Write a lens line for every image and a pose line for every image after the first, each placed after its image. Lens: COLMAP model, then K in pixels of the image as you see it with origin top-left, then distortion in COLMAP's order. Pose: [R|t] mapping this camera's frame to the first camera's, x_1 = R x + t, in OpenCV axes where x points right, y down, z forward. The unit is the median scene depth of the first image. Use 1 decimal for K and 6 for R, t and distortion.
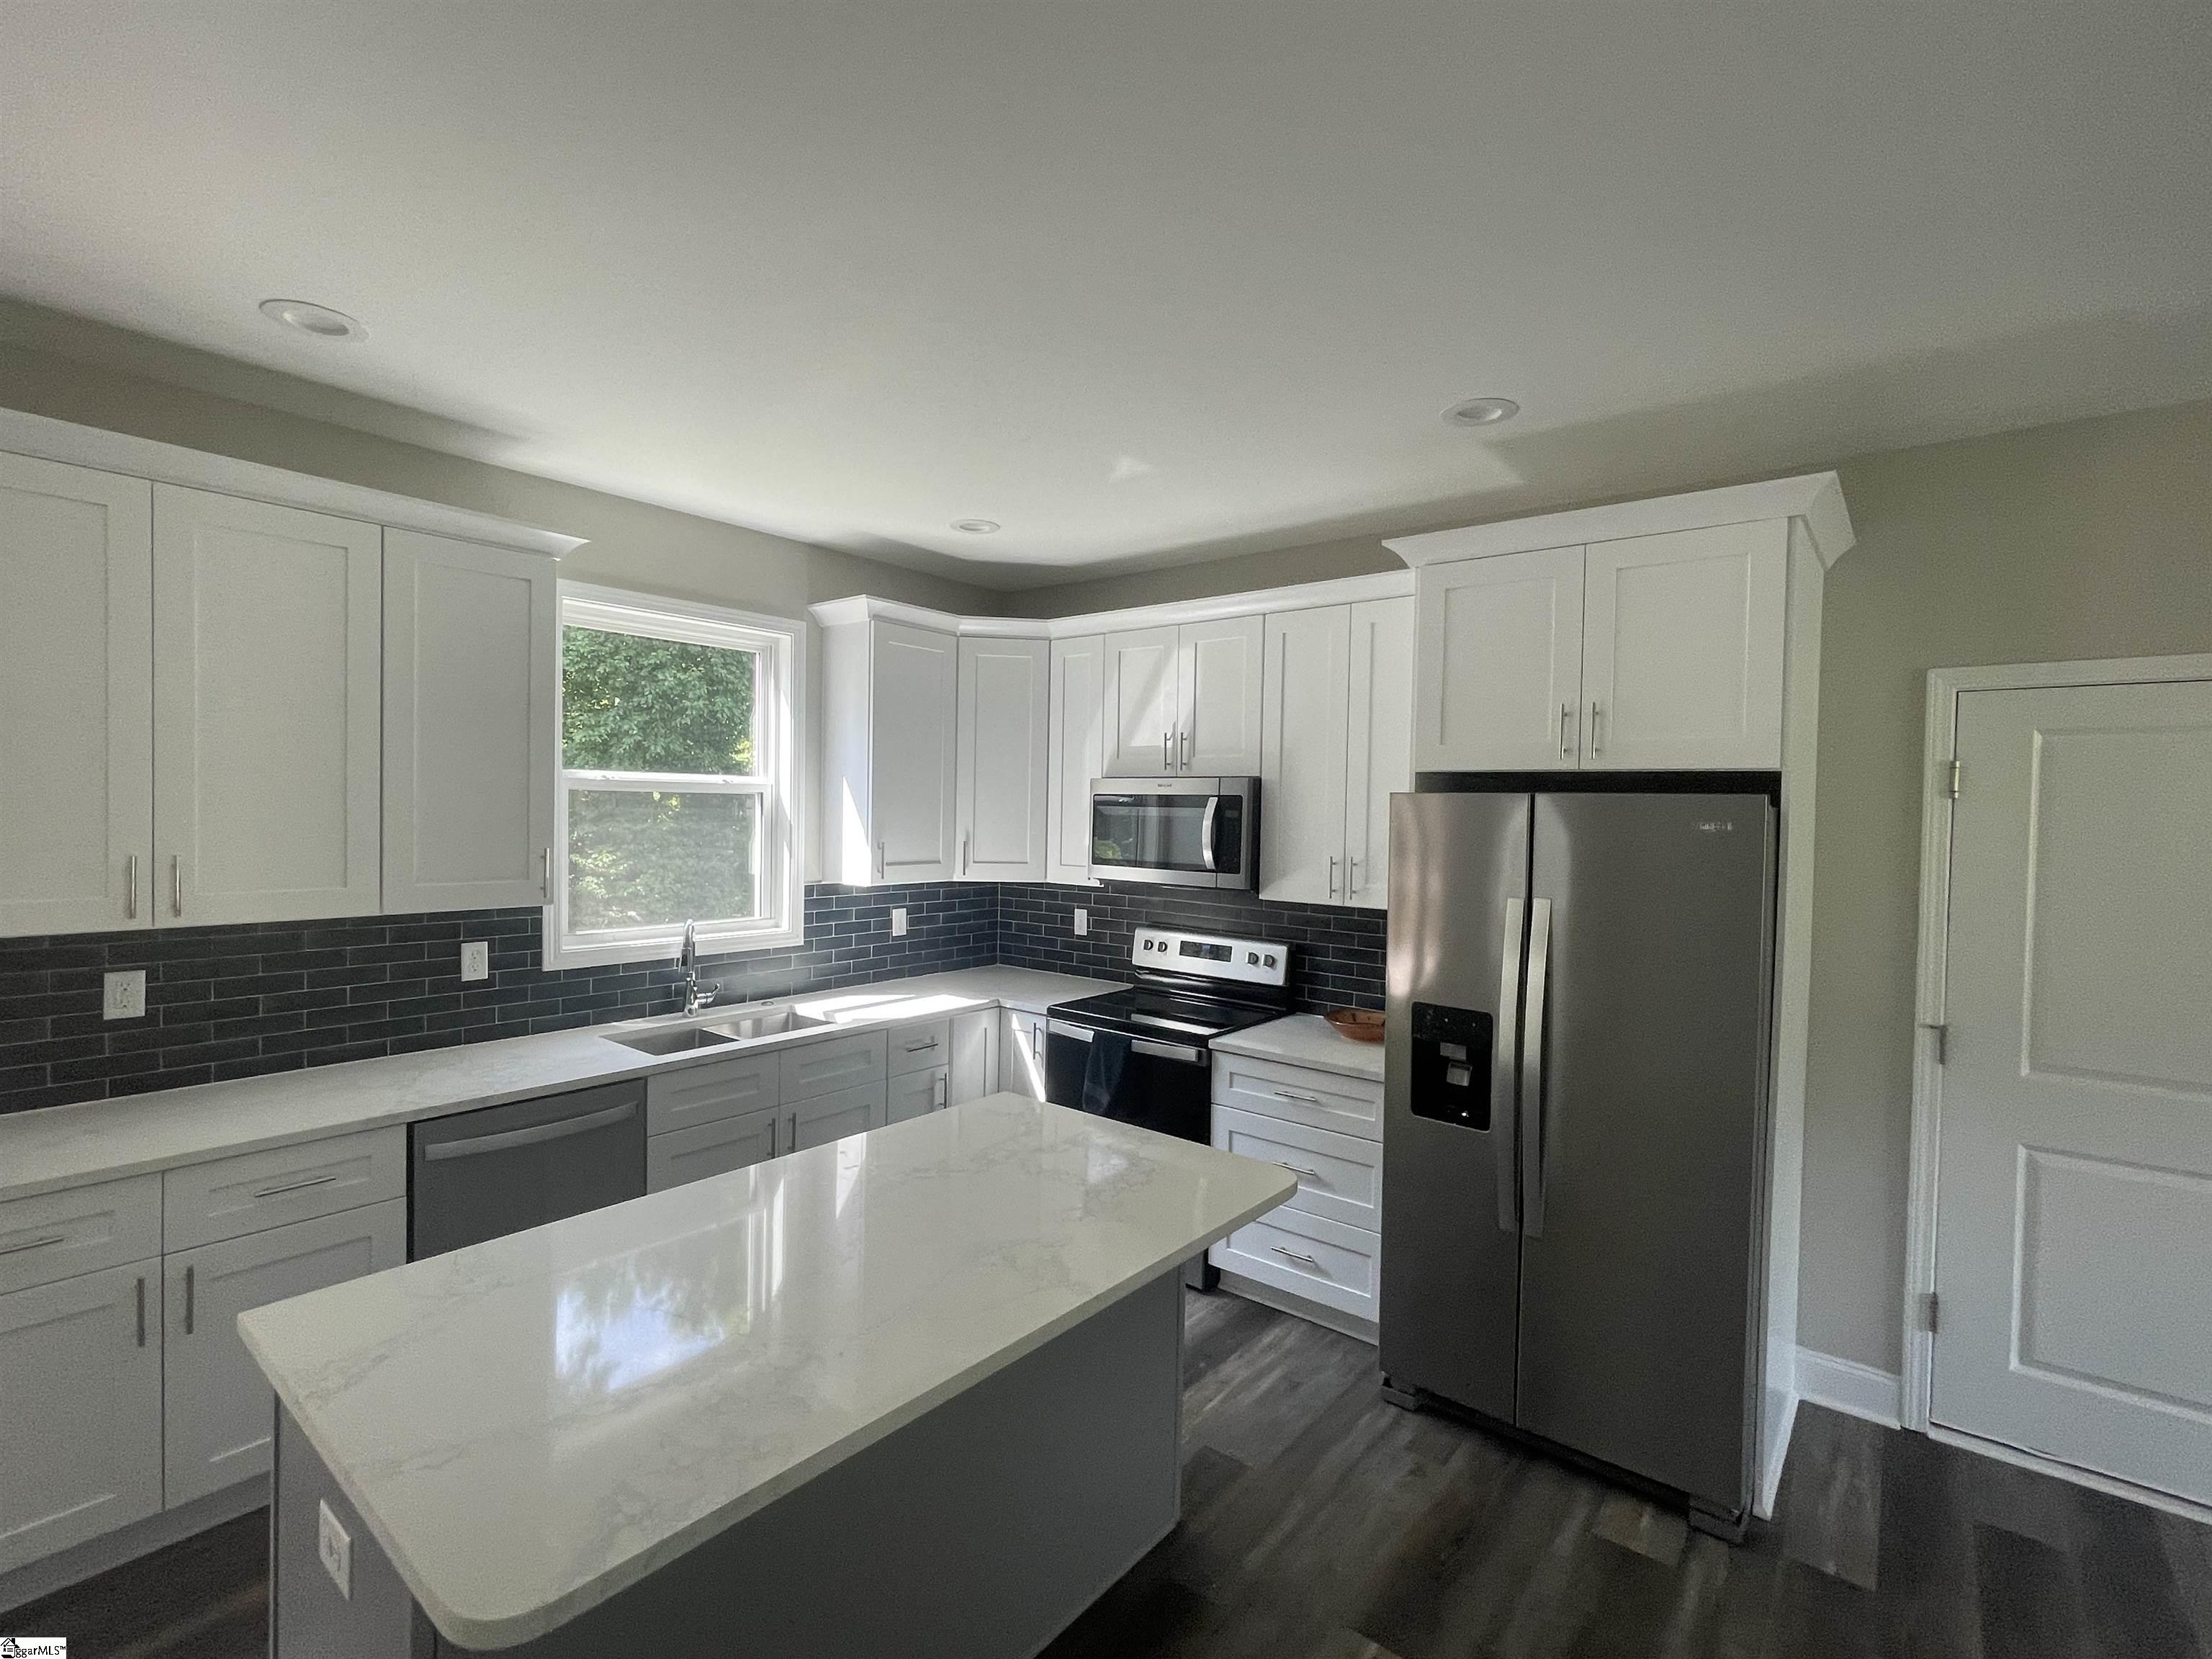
lens RADIAL K [[1014.4, 0, 1106.0], [0, 1014.4, 829.5], [0, 0, 1]] dist [0.000083, -0.000047]
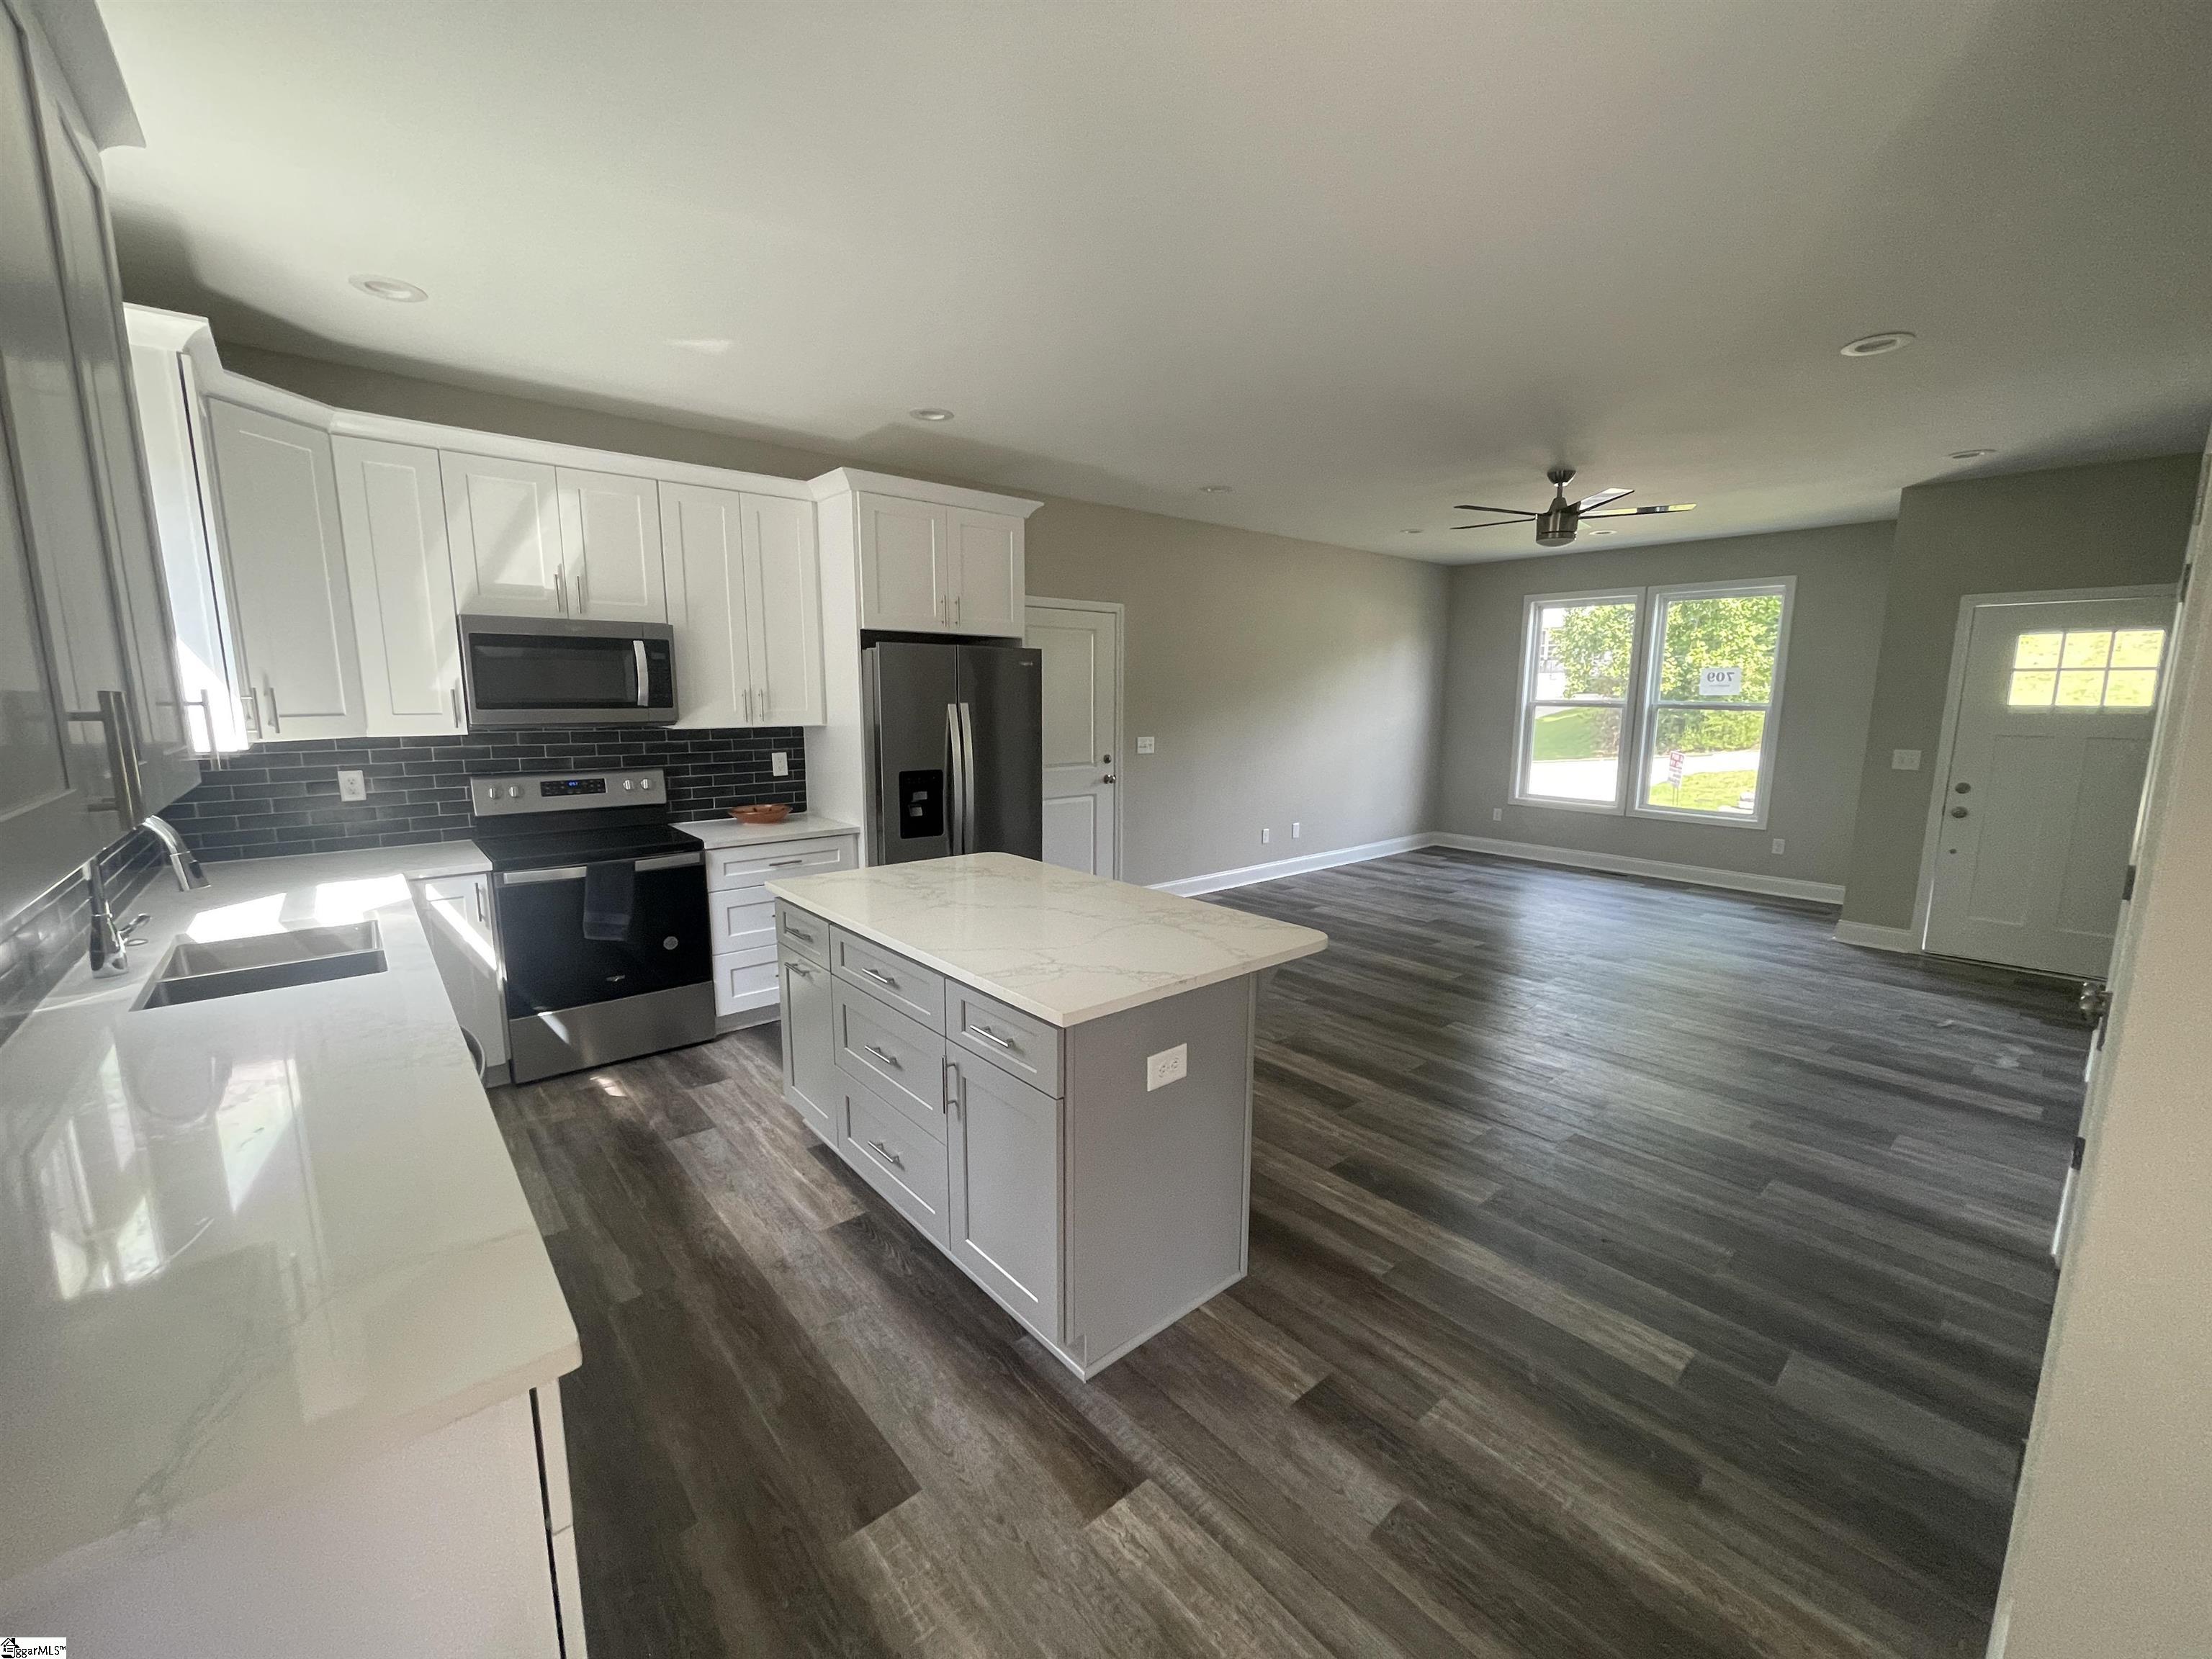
lens RADIAL K [[919.4, 0, 1145.7], [0, 919.4, 832.8], [0, 0, 1]] dist [0.000024, -0.000077]
pose [[0.159853, -0.172583, 0.971937, -0.816094], [0.019893, 0.984962, 0.171624, 0.014156], [-0.986940, -0.008100, 0.160882, 0.269514]]
